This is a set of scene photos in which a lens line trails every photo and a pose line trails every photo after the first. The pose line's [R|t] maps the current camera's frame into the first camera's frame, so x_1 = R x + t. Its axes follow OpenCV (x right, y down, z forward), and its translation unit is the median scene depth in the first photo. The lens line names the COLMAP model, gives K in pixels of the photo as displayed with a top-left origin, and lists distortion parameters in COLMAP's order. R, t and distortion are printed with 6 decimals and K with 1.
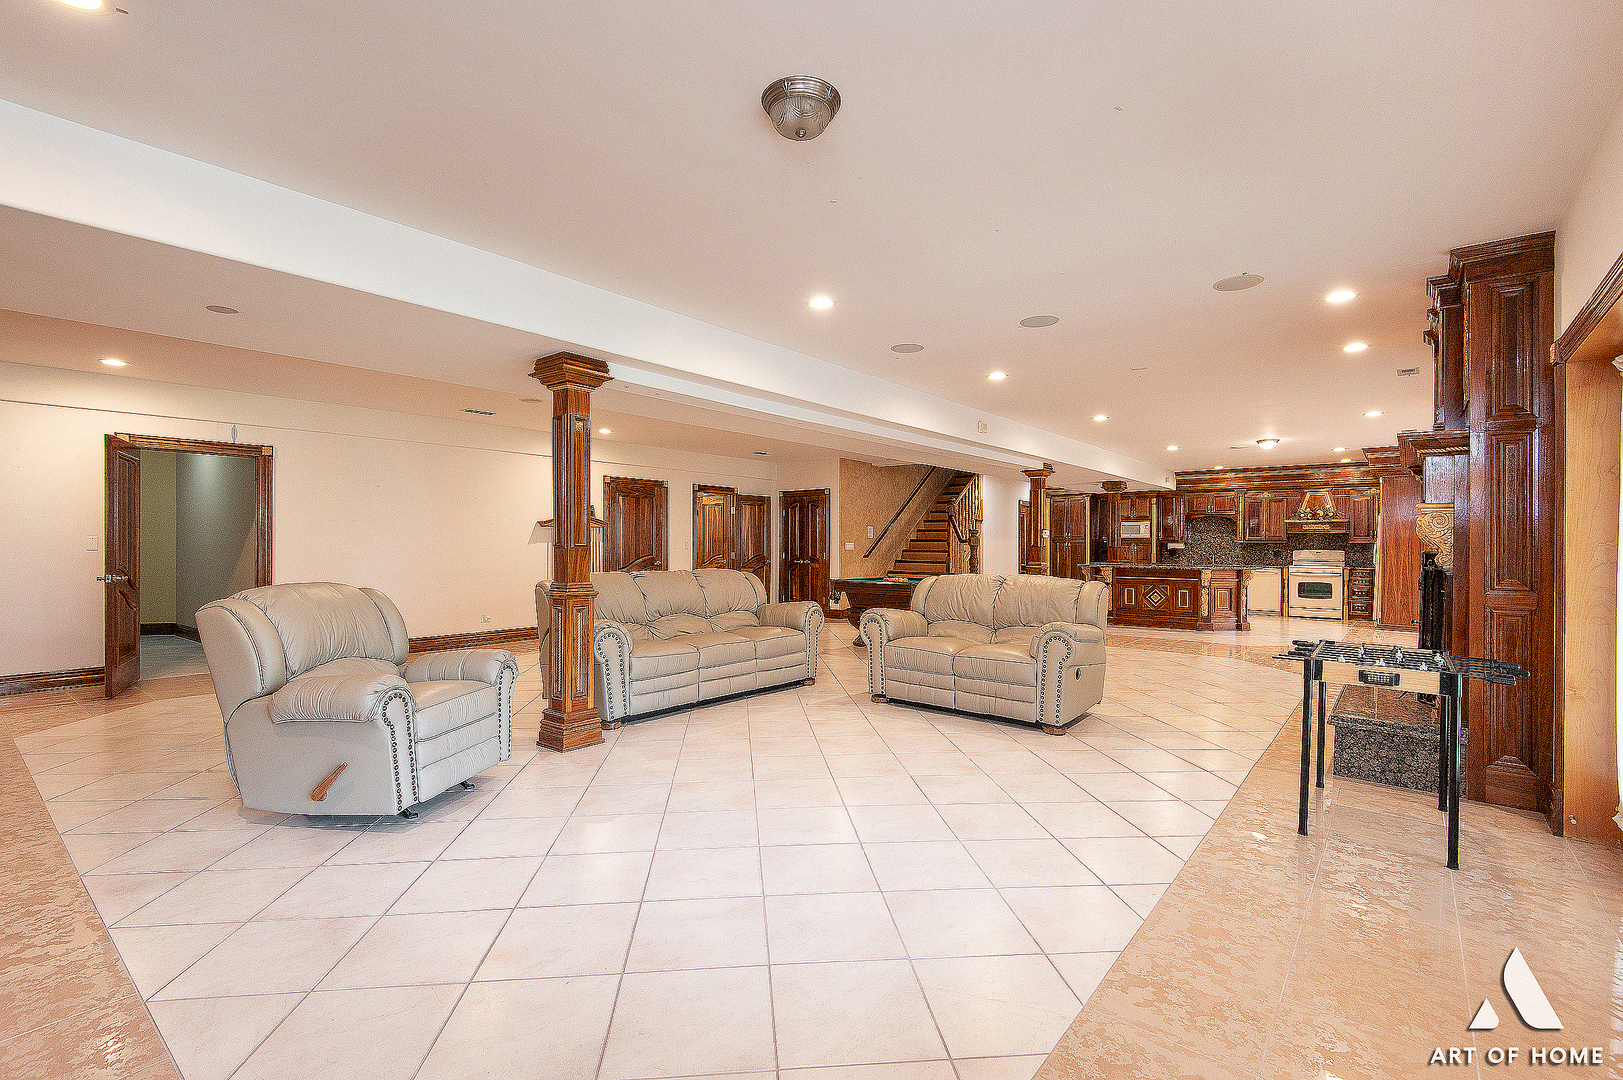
lens RADIAL K [[731.8, 0, 806.8], [0, 731.8, 540.4], [0, 0, 1]] dist [0.024297, -0.013156]
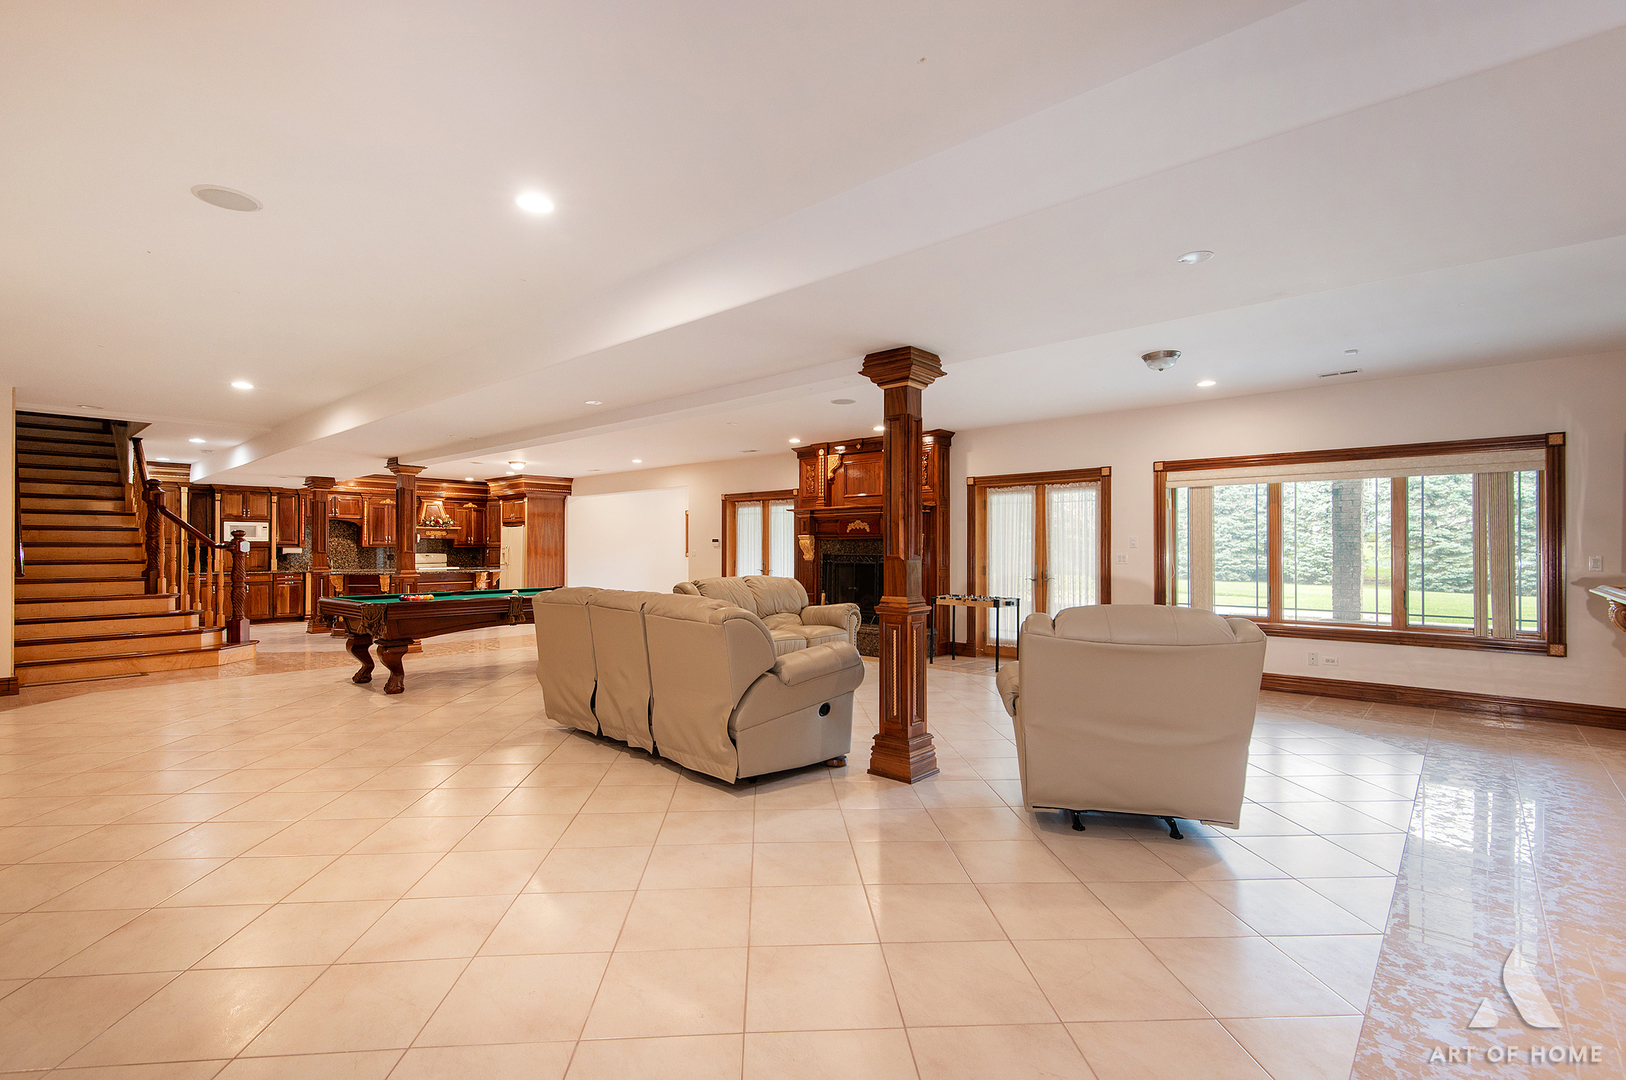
lens RADIAL K [[733.1, 0, 809.9], [0, 733.1, 544.3], [0, 0, 1]] dist [0.024297, -0.013156]
pose [[0.026472, 0.004902, 0.999638, -0.431556], [-0.001080, 0.999988, -0.004875, 0.003966], [-0.999649, -0.000950, 0.026476, 0.379793]]
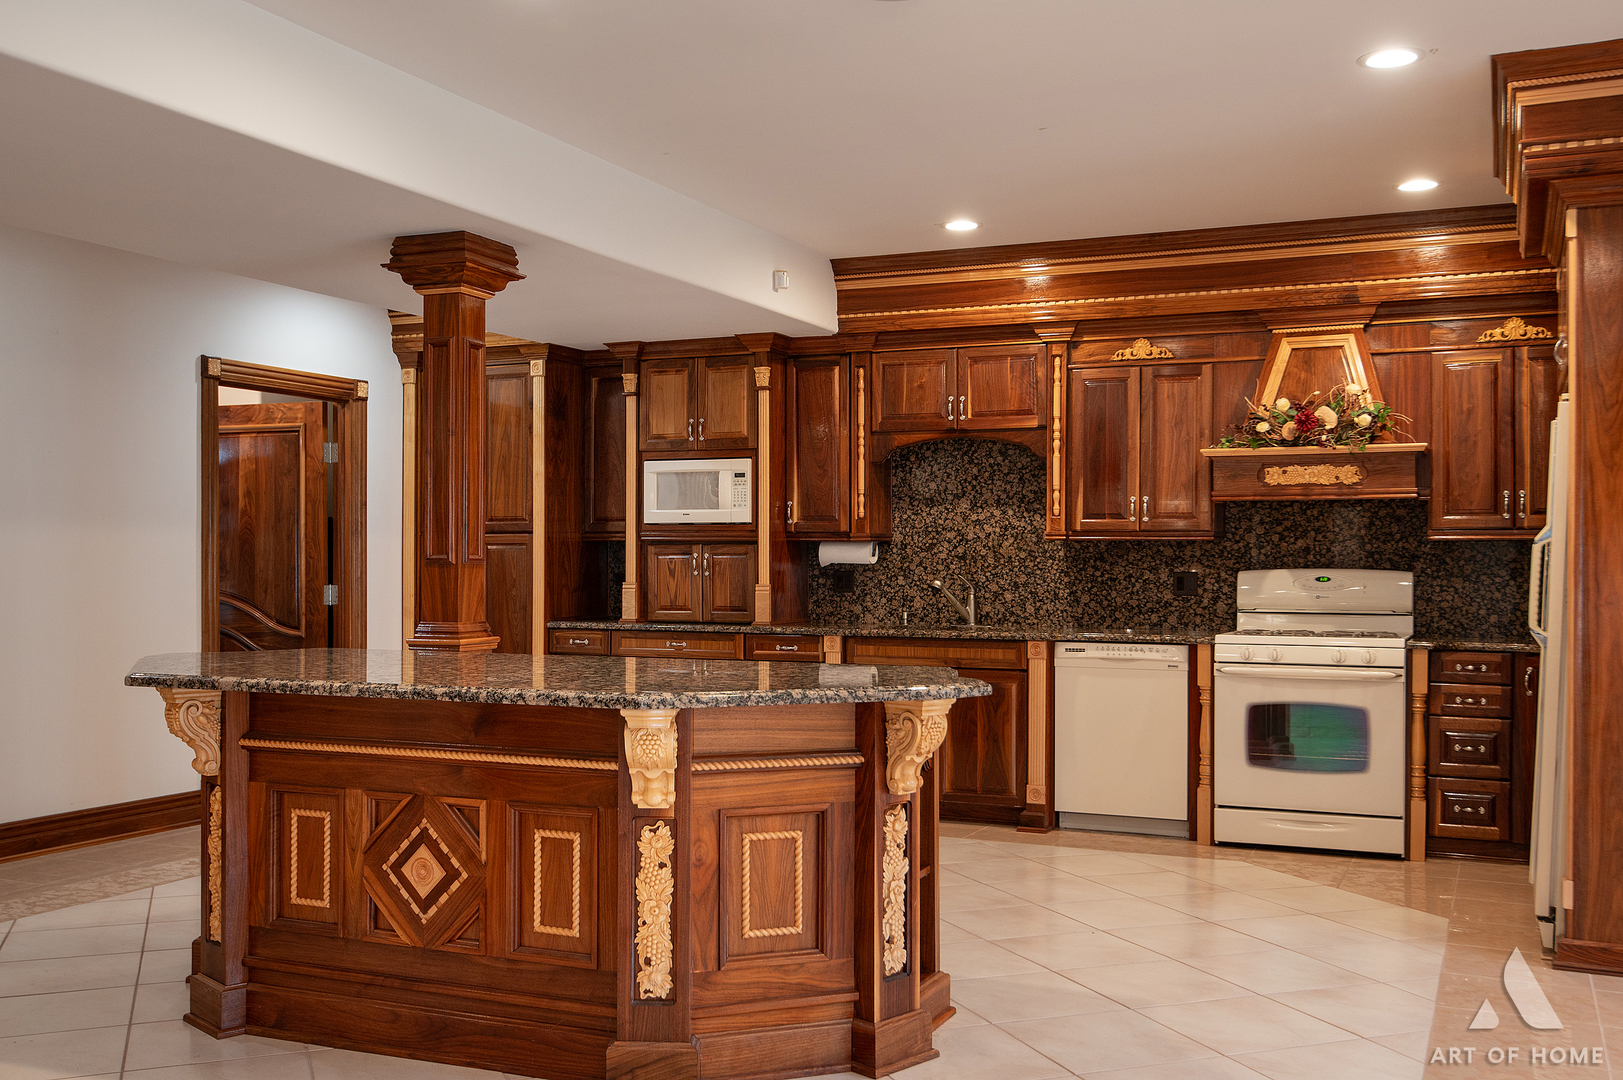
lens RADIAL K [[1549.1, 0, 812.6], [0, 1549.1, 546.0], [0, 0, 1]] dist [0.003553, 0.000000]
pose [[0.963709, 0.000543, 0.266956, 0.385218], [-0.000009, 0.999998, -0.002003, 0.006112], [-0.266957, 0.001928, 0.963707, 0.537908]]
